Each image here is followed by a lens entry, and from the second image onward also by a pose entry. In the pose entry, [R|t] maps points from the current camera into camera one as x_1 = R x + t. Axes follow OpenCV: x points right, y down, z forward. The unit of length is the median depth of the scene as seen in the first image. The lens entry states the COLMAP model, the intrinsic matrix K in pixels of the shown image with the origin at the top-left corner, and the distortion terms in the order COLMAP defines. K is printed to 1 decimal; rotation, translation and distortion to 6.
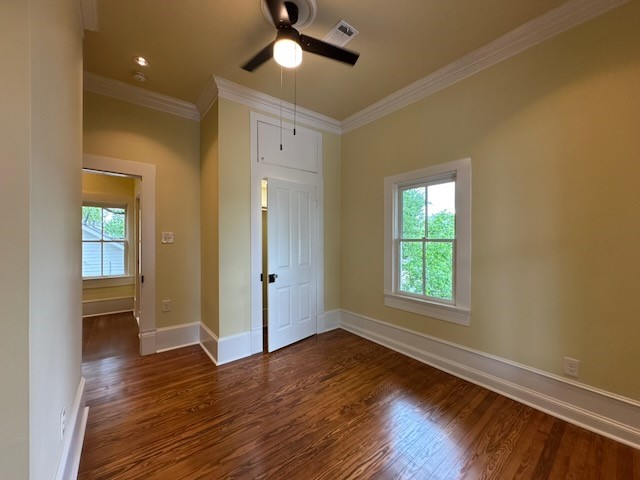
lens RADIAL K [[255.4, 0, 321.2], [0, 255.4, 240.2], [0, 0, 1]] dist [-0.003325, 0.000250]
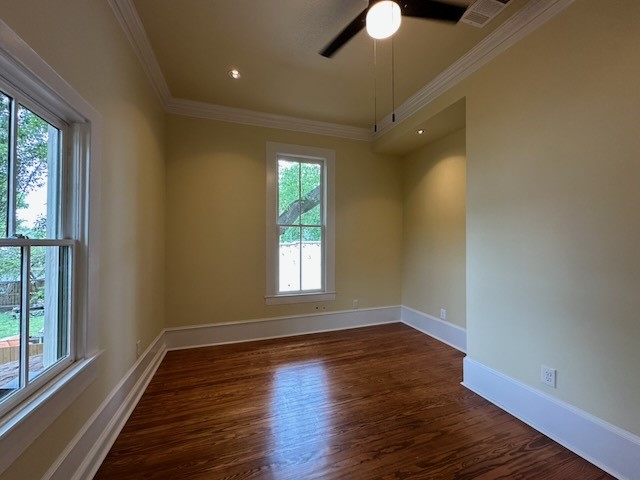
lens RADIAL K [[255.4, 0, 318.7], [0, 255.4, 238.1], [0, 0, 1]] dist [-0.003325, 0.000250]
pose [[-0.945226, -0.000480, 0.326417, -0.160398], [-0.002754, 0.999975, -0.006505, -0.008112], [-0.326405, -0.007047, -0.945204, 1.477857]]
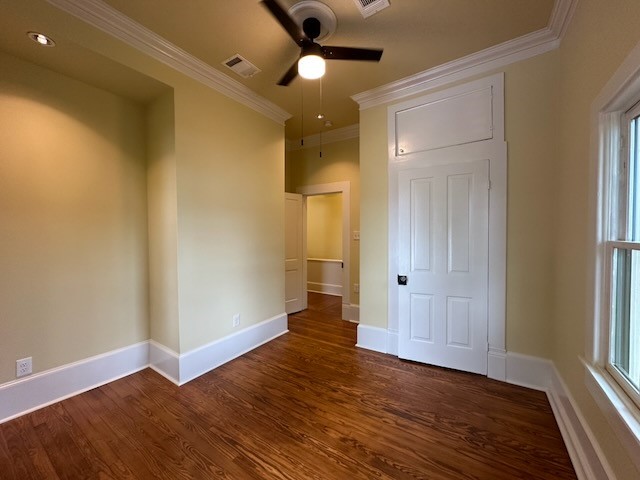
lens RADIAL K [[255.4, 0, 317.6], [0, 255.4, 239.7], [0, 0, 1]] dist [-0.003325, 0.000250]
pose [[0.305212, 0.019416, -0.952086, 0.726650], [0.004483, 0.999752, 0.021825, -0.023112], [0.952274, -0.010929, 0.305049, 0.547465]]
